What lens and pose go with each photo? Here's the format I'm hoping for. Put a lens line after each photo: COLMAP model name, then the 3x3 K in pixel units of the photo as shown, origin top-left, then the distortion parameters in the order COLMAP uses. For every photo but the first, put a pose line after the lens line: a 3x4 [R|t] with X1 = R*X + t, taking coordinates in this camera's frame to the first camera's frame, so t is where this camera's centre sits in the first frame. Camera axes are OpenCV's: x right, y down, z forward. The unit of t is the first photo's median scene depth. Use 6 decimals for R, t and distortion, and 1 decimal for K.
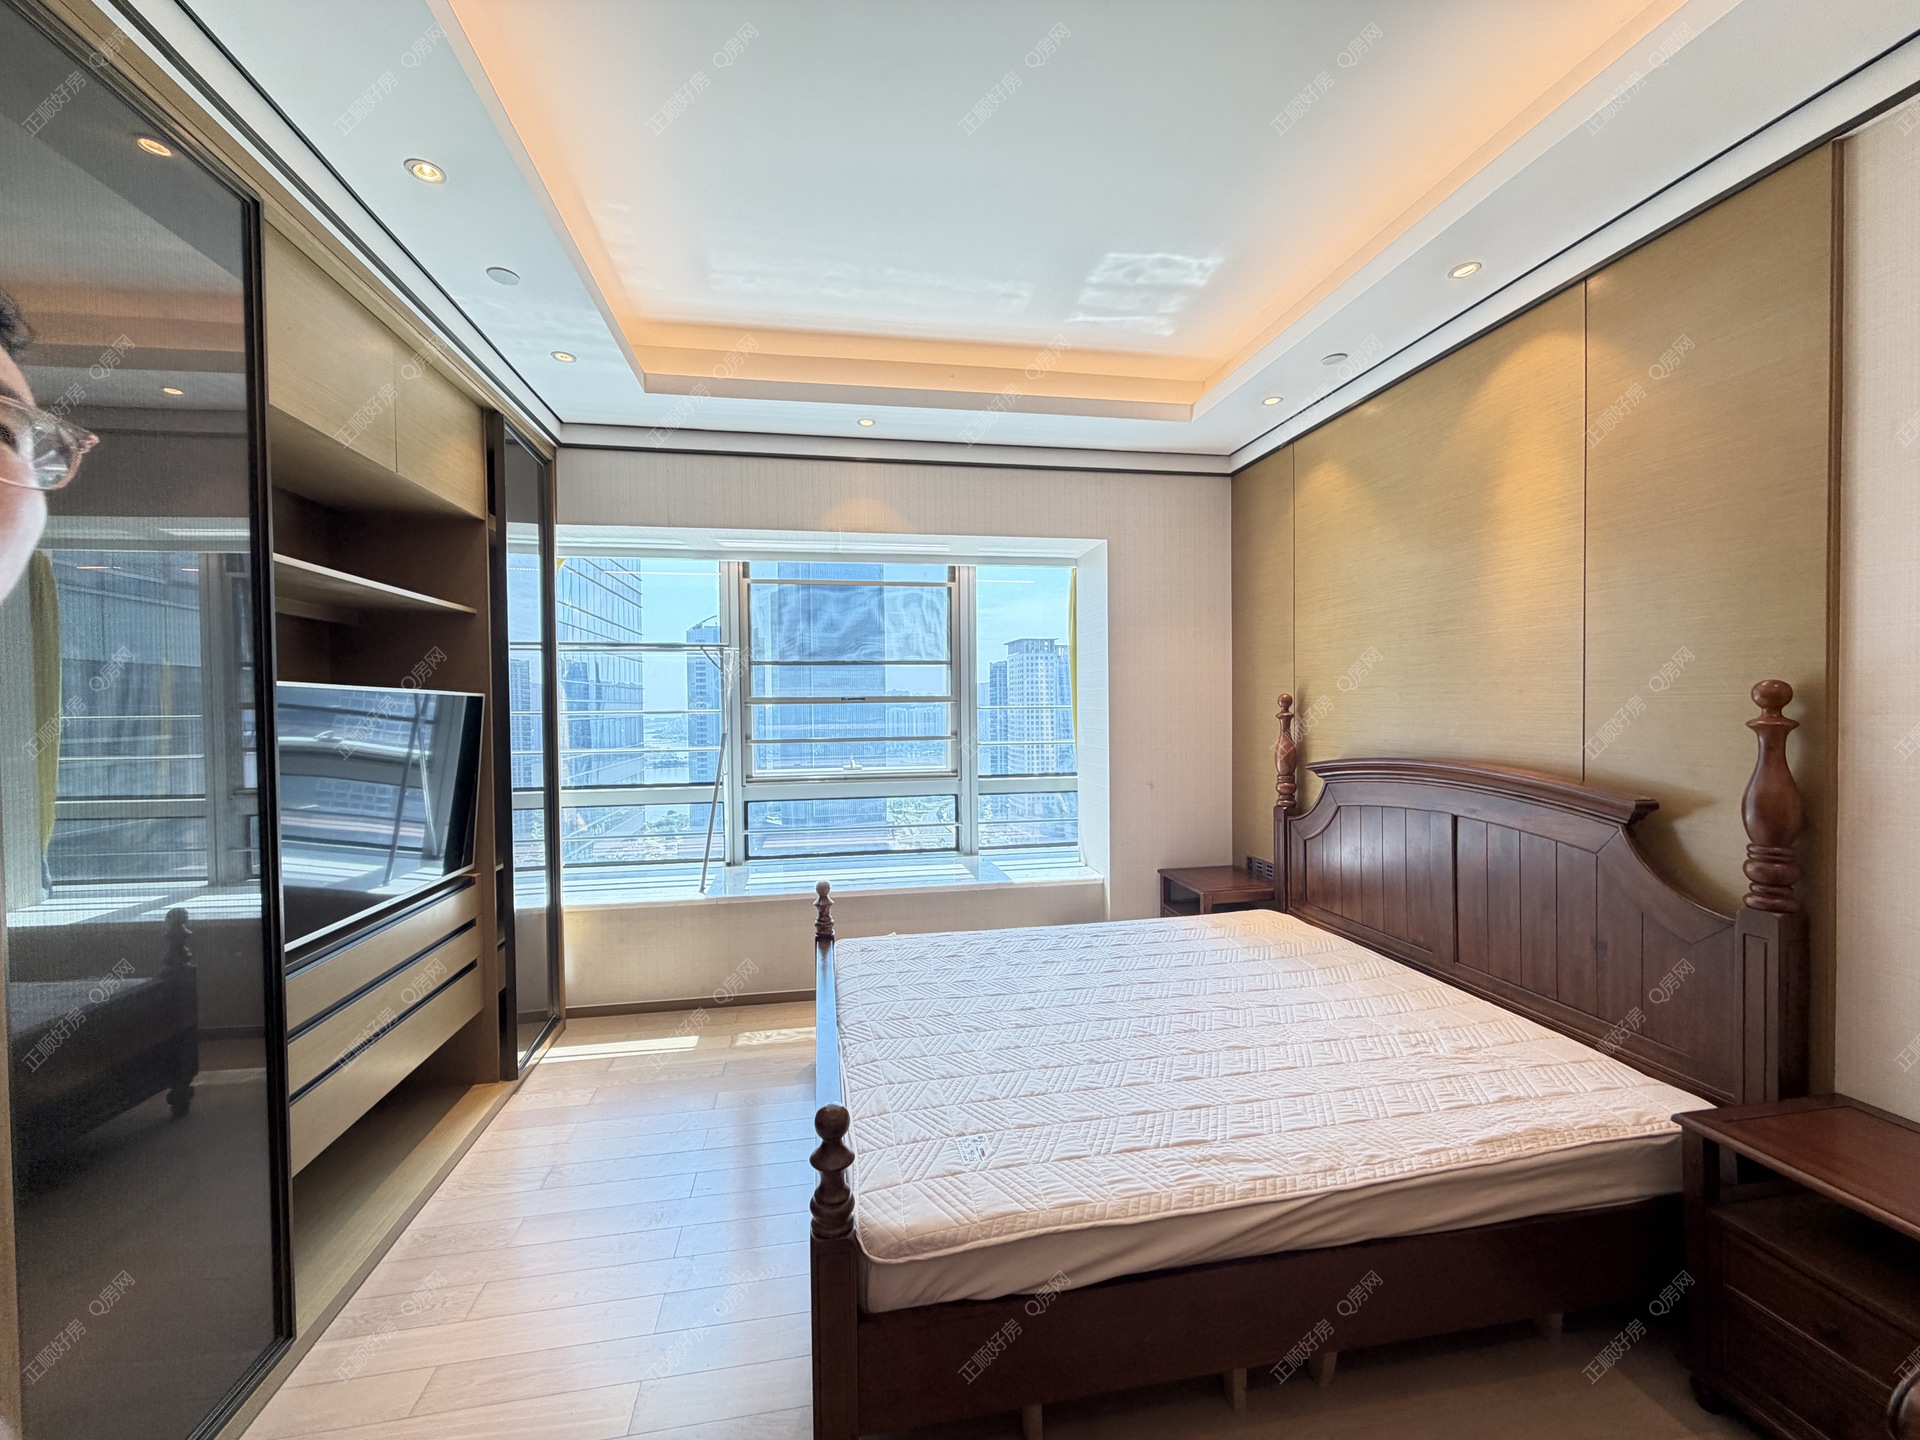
lens RADIAL K [[772.8, 0, 953.1], [0, 772.8, 706.5], [0, 0, 1]] dist [0.000797, 0.000359]
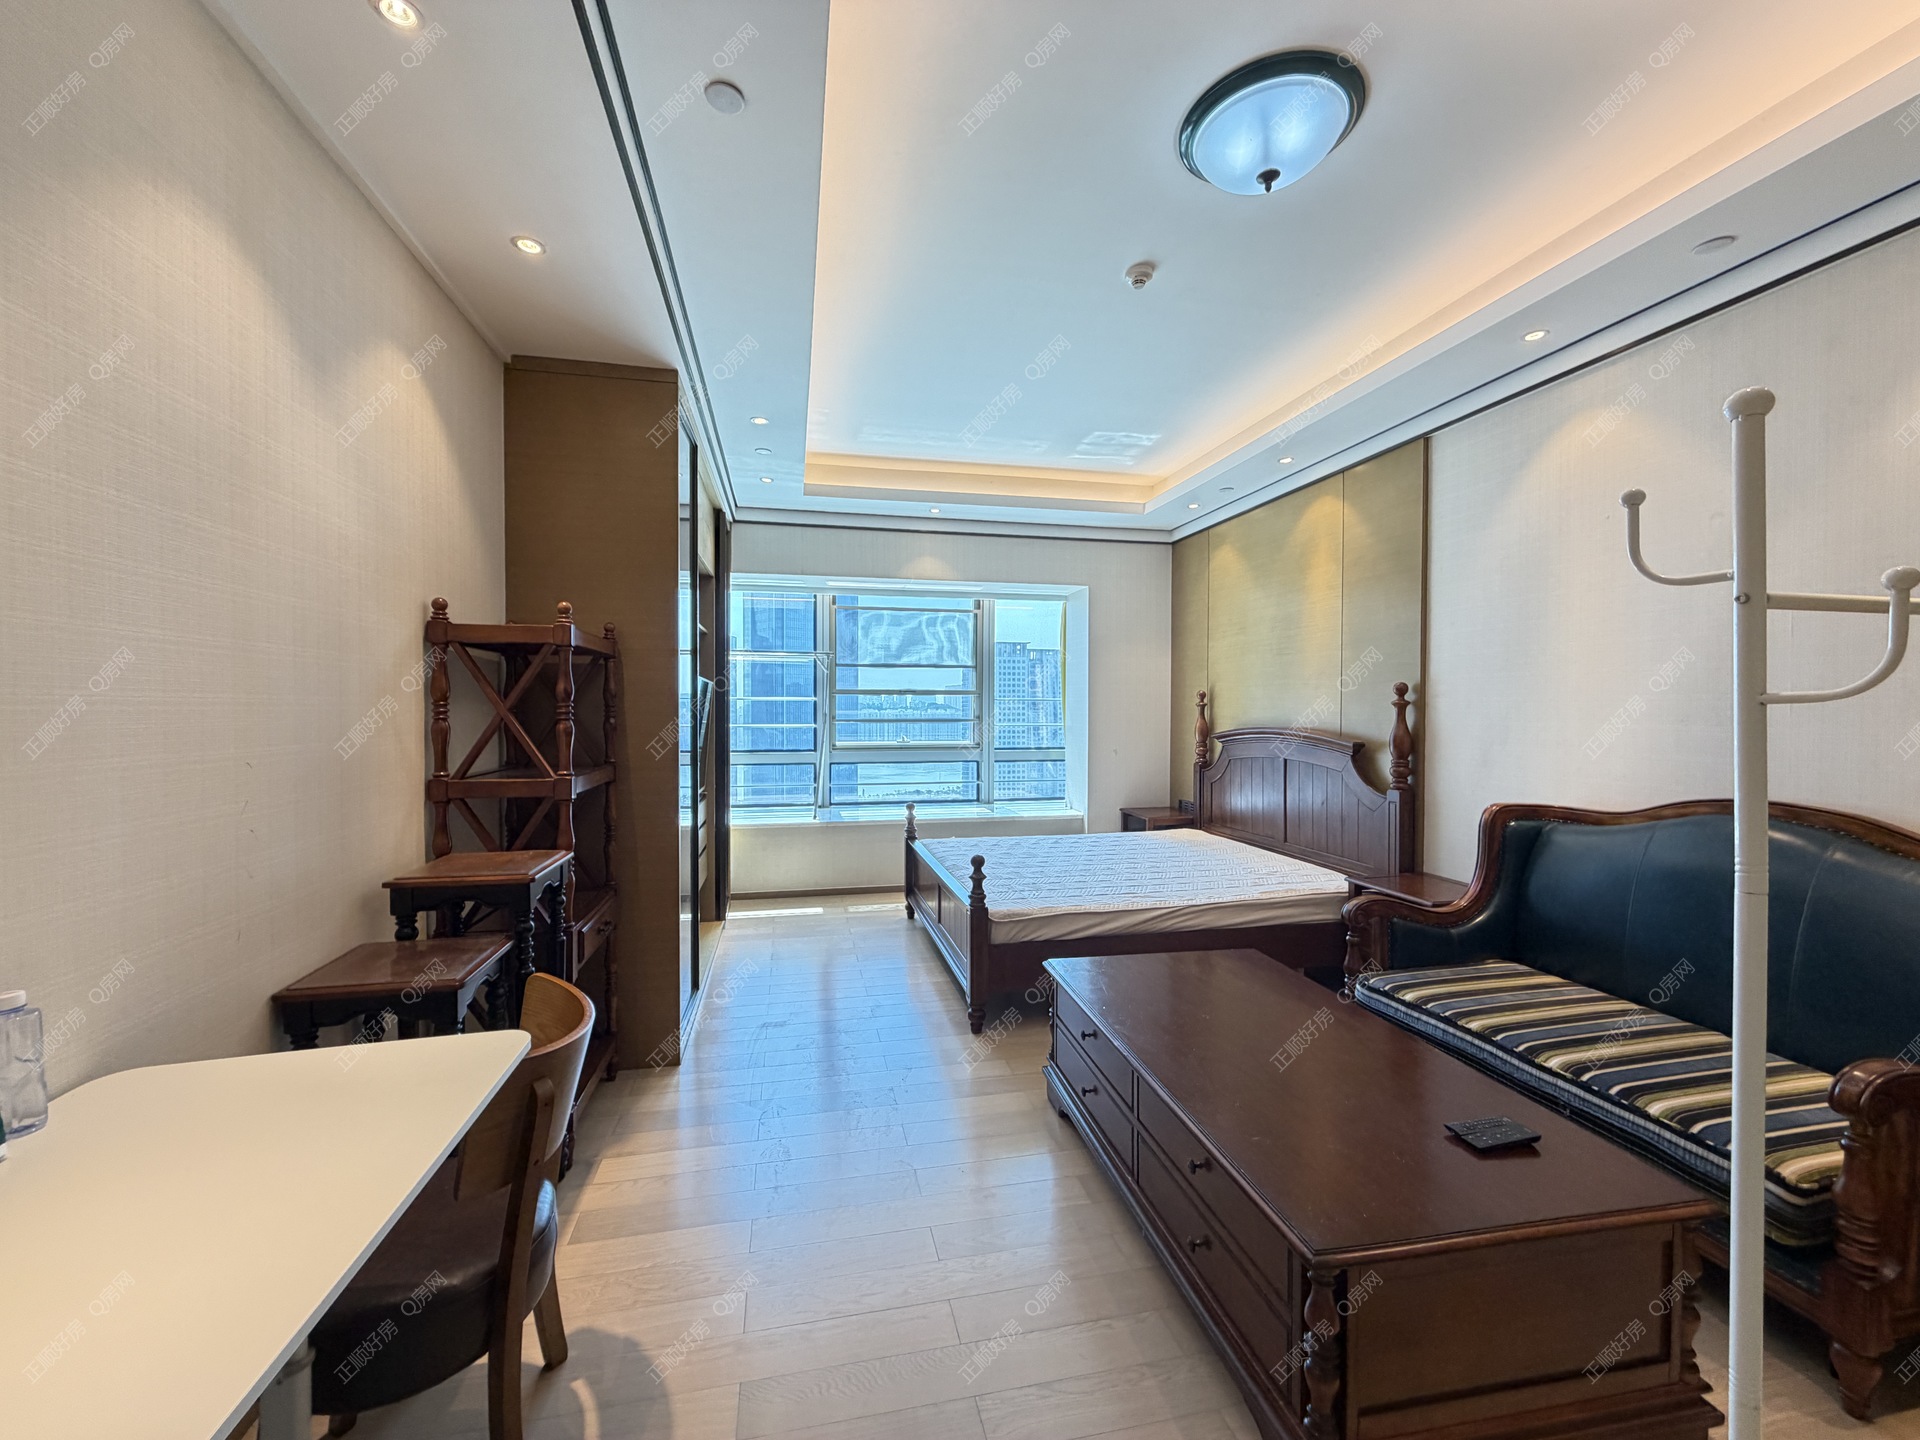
lens RADIAL K [[765.5, 0, 951.7], [0, 765.5, 721.1], [0, 0, 1]] dist [-0.000612, 0.000096]
pose [[0.999308, 0.011203, 0.035470, -0.127346], [-0.011785, 0.999799, 0.016232, 0.026470], [-0.035281, -0.016638, 0.999239, -0.524000]]
